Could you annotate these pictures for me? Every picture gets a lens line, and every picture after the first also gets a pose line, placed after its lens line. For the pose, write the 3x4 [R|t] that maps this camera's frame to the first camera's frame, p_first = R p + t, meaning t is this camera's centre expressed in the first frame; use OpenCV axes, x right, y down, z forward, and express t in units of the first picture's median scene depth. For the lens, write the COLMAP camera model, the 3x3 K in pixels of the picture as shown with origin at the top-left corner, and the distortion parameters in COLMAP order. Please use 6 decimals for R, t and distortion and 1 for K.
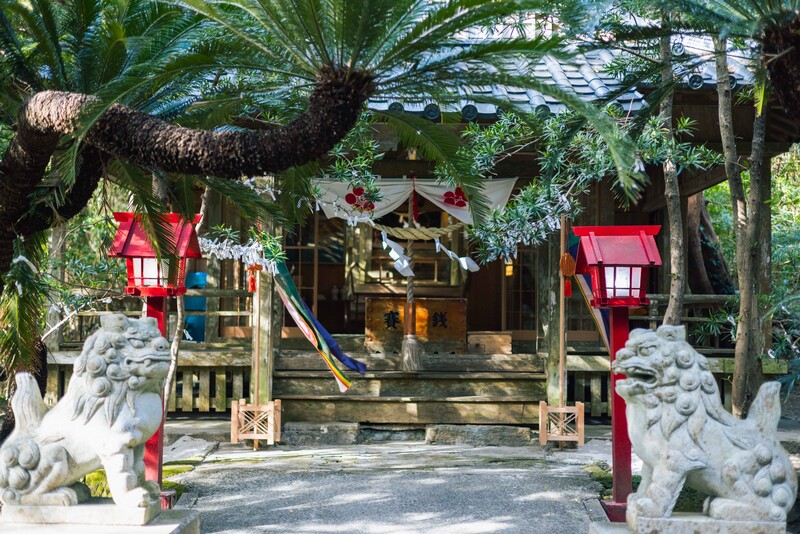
lens RADIAL K [[1143.3, 0, 400.4], [0, 1143.3, 266.4], [0, 0, 1]] dist [-0.056260, 0.000000]
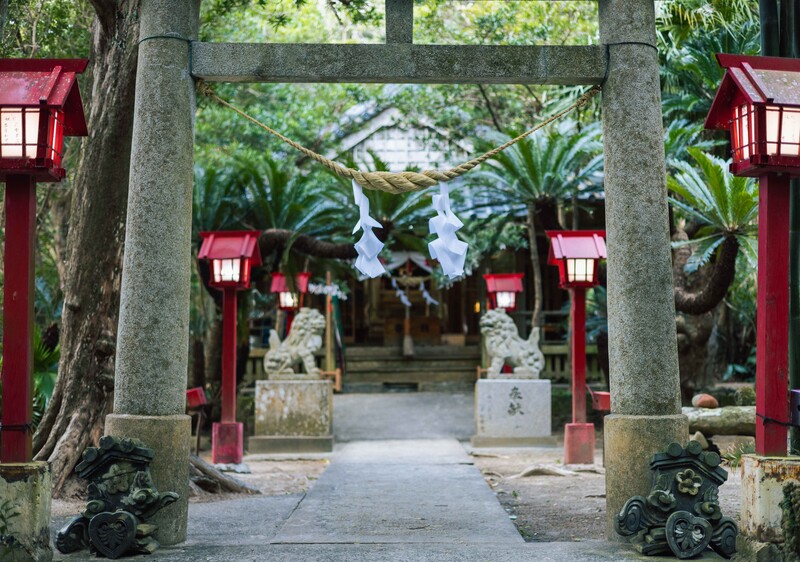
lens RADIAL K [[1185.8, 0, 399.7], [0, 1185.8, 281.5], [0, 0, 1]] dist [0.004244, 0.000000]
pose [[0.999787, -0.020581, 0.001740, -0.016504], [0.020628, 0.999221, -0.033648, 0.080888], [-0.001046, 0.033677, 0.999432, -1.996550]]
